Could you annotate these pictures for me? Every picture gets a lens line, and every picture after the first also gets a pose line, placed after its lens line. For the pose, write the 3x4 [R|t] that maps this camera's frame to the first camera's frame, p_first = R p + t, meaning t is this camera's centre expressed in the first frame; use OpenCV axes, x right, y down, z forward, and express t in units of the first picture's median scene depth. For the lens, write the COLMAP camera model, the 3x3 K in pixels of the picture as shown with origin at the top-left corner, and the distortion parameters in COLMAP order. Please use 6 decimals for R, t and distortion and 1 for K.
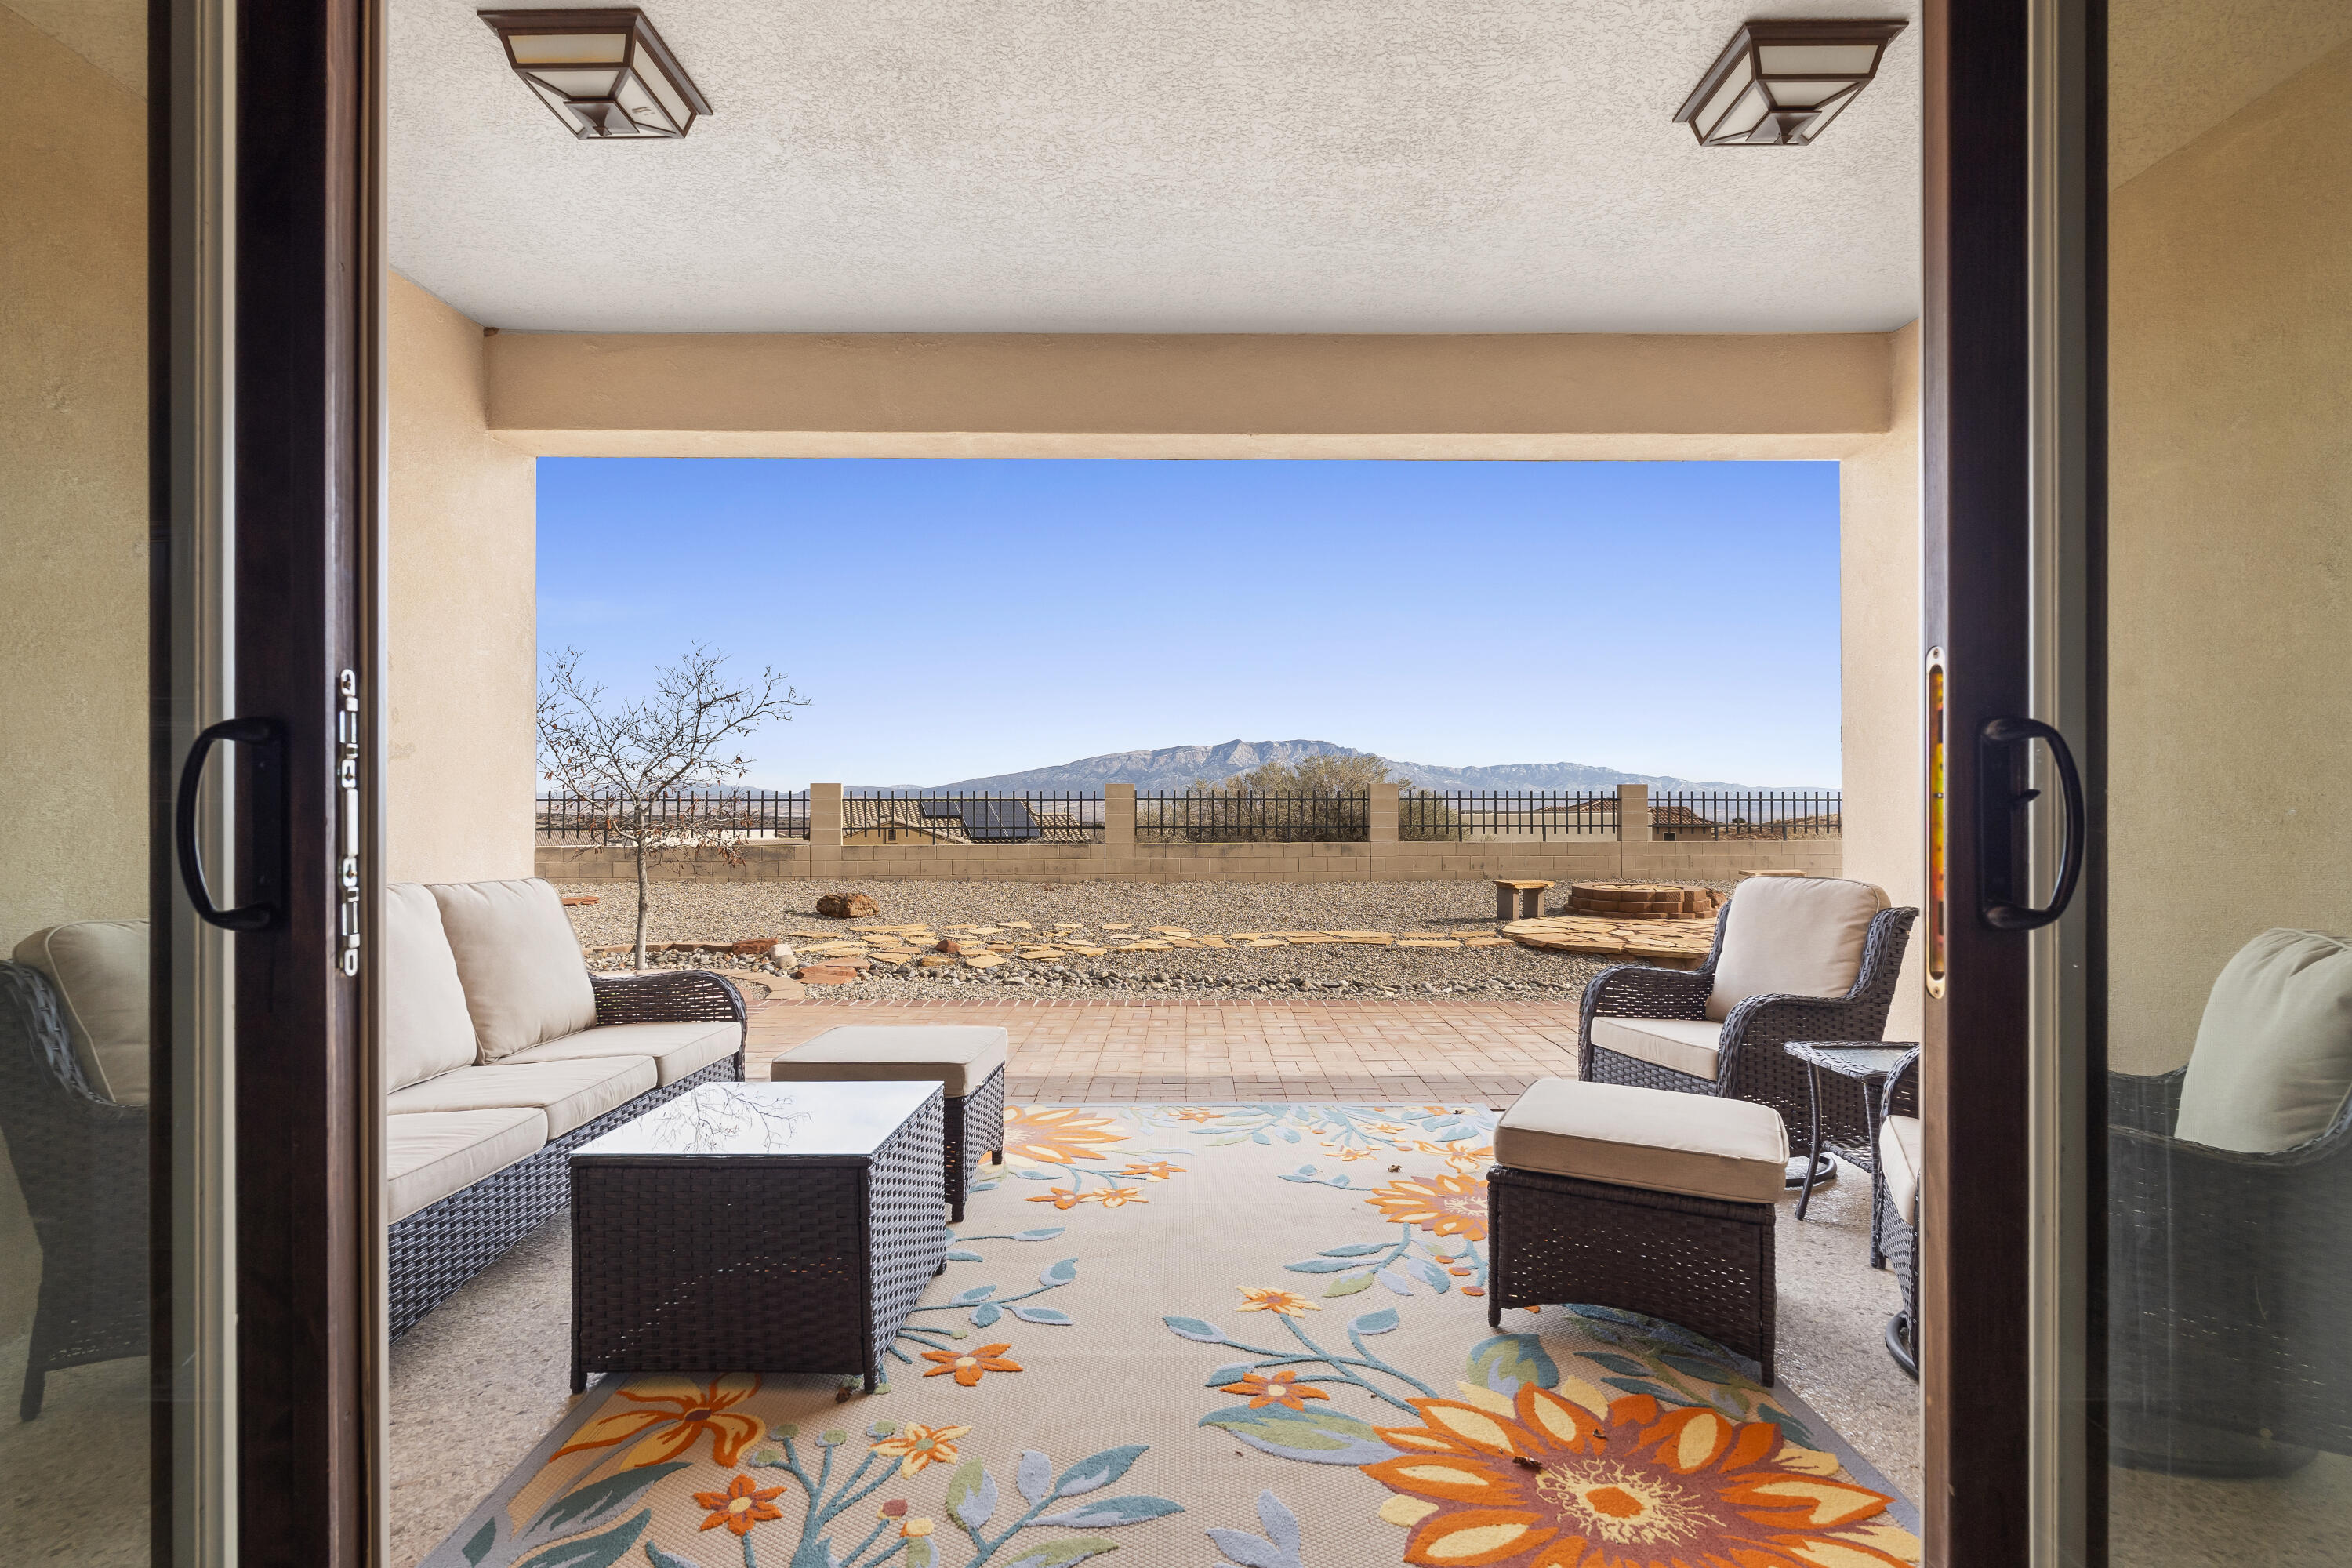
lens RADIAL K [[1122.8, 0, 1180.5], [0, 1122.8, 796.0], [0, 0, 1]] dist [-0.001704, -0.000987]
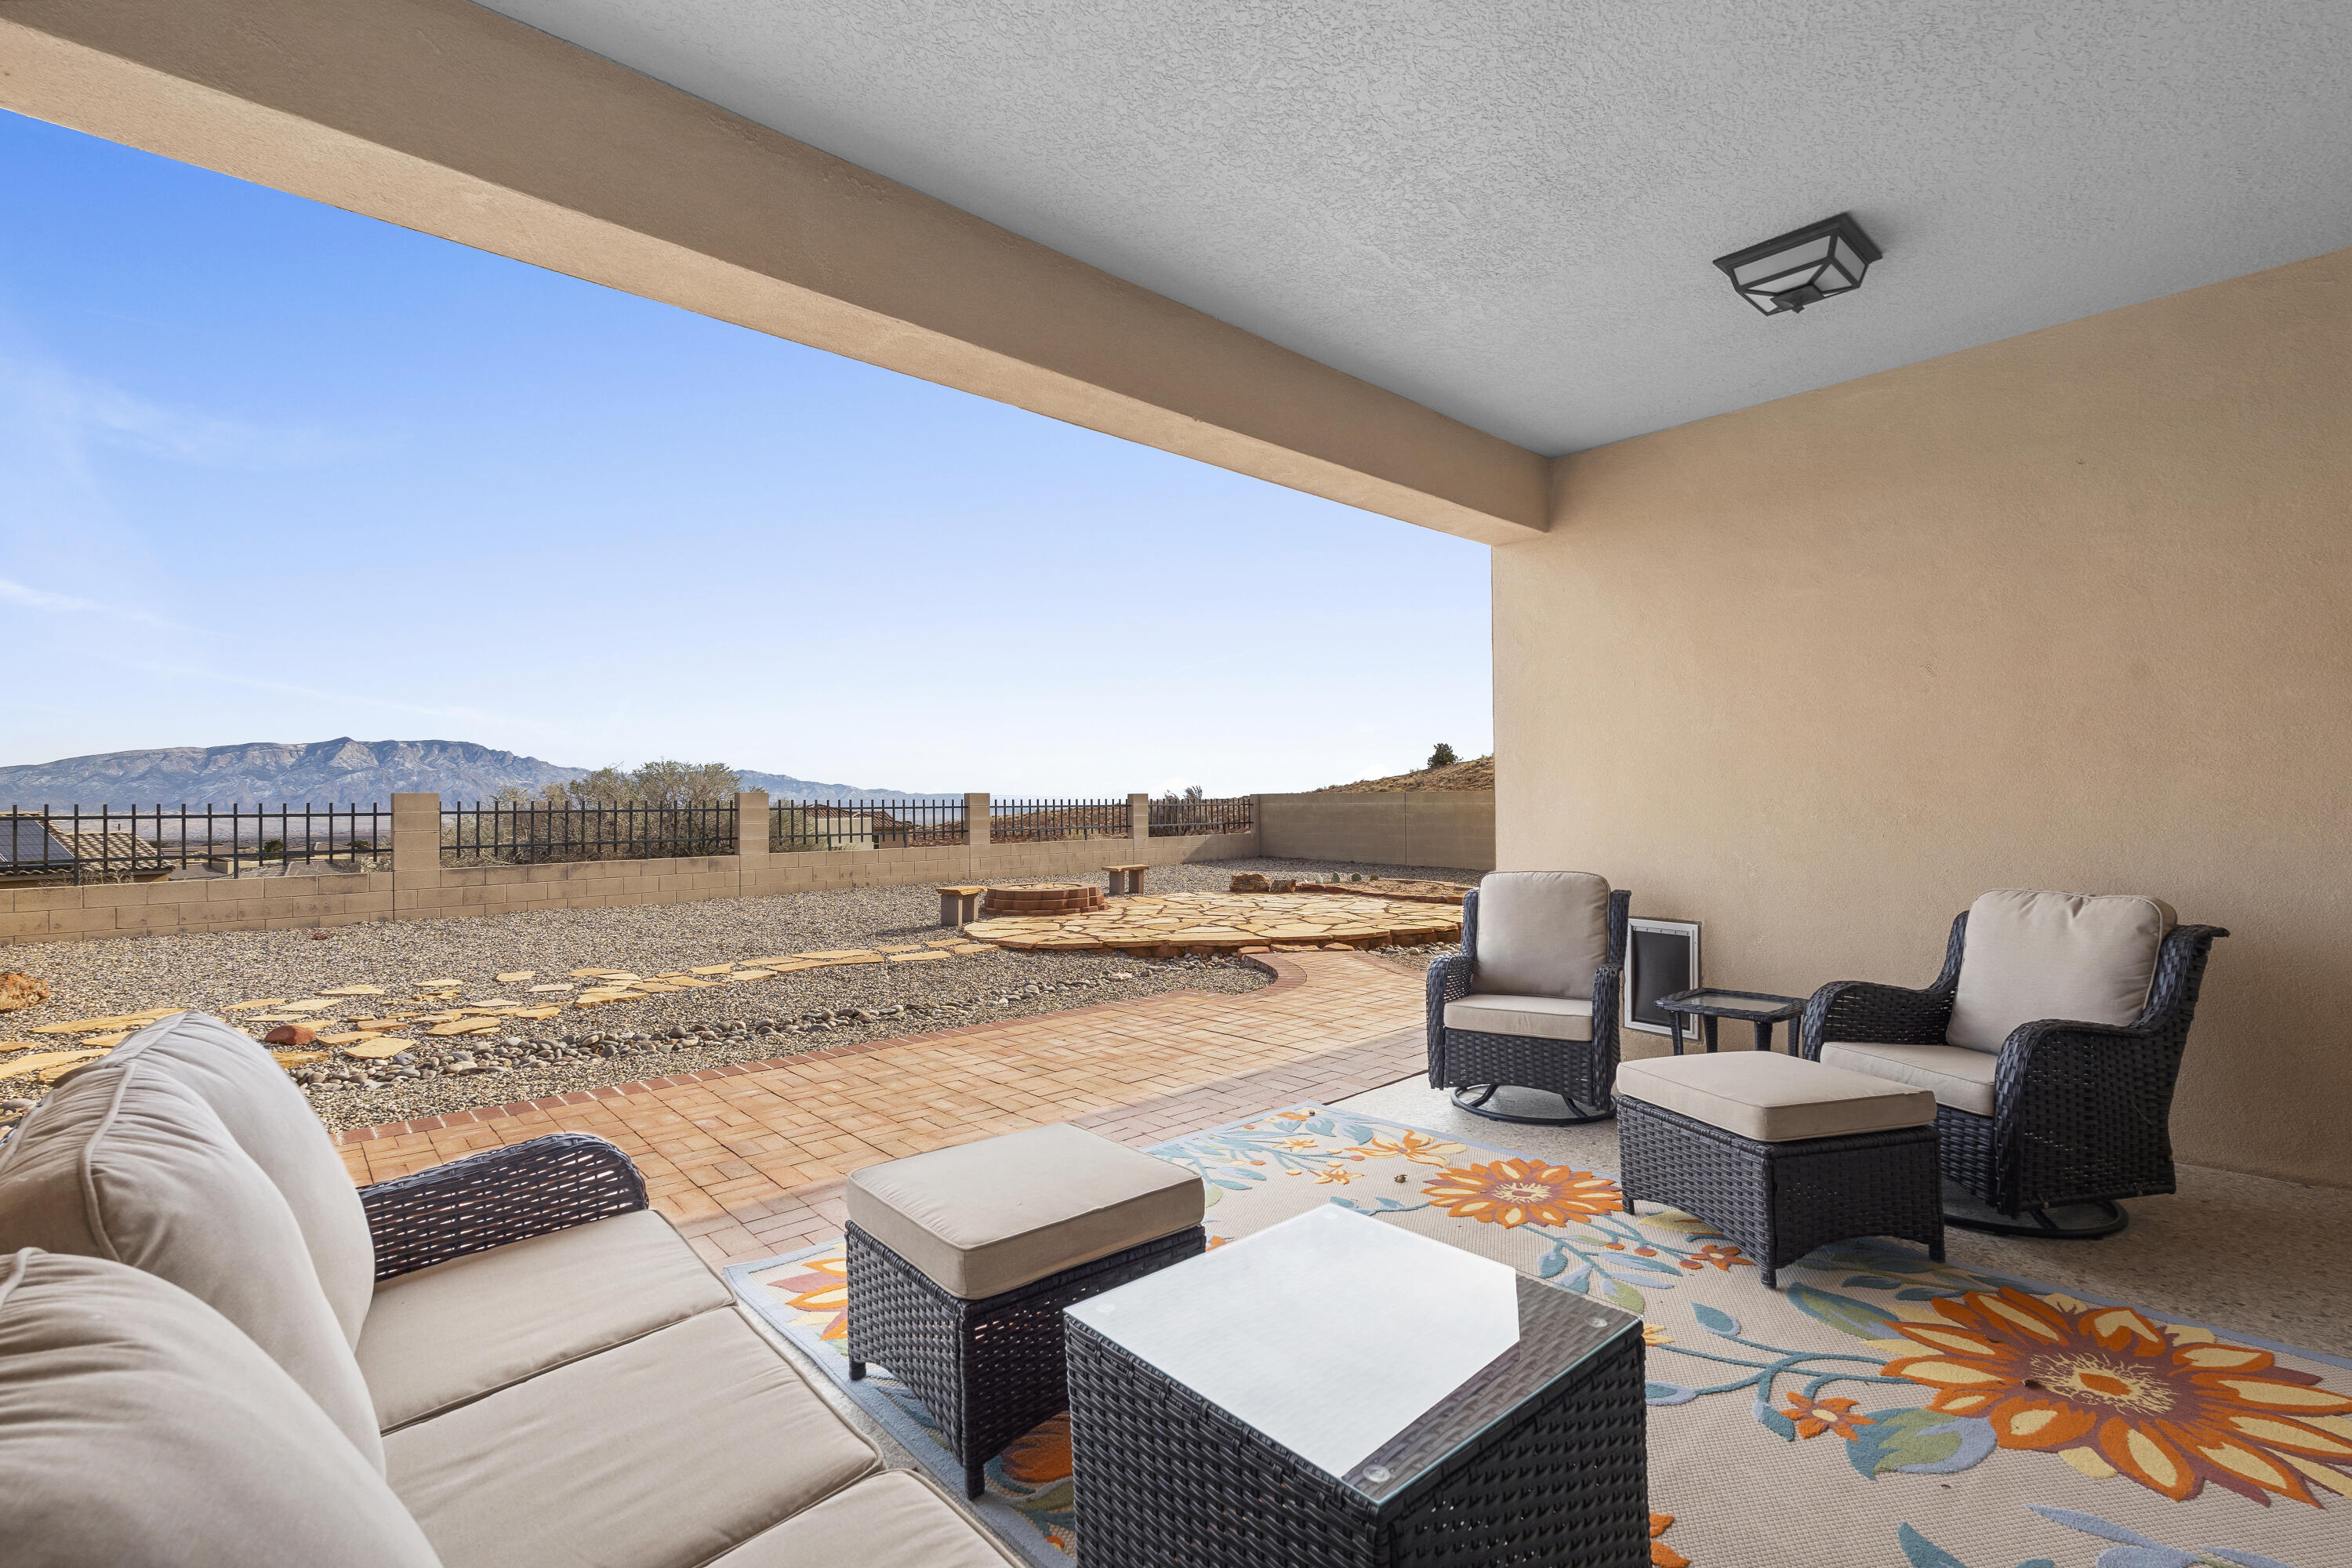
lens RADIAL K [[1044.7, 0, 1195.6], [0, 1044.7, 791.3], [0, 0, 1]] dist [-0.003347, 0.000336]
pose [[0.737443, 0.002414, 0.675405, -0.145808], [0.005060, 0.999946, -0.009098, -0.002600], [-0.675390, 0.010126, 0.737391, 0.105869]]
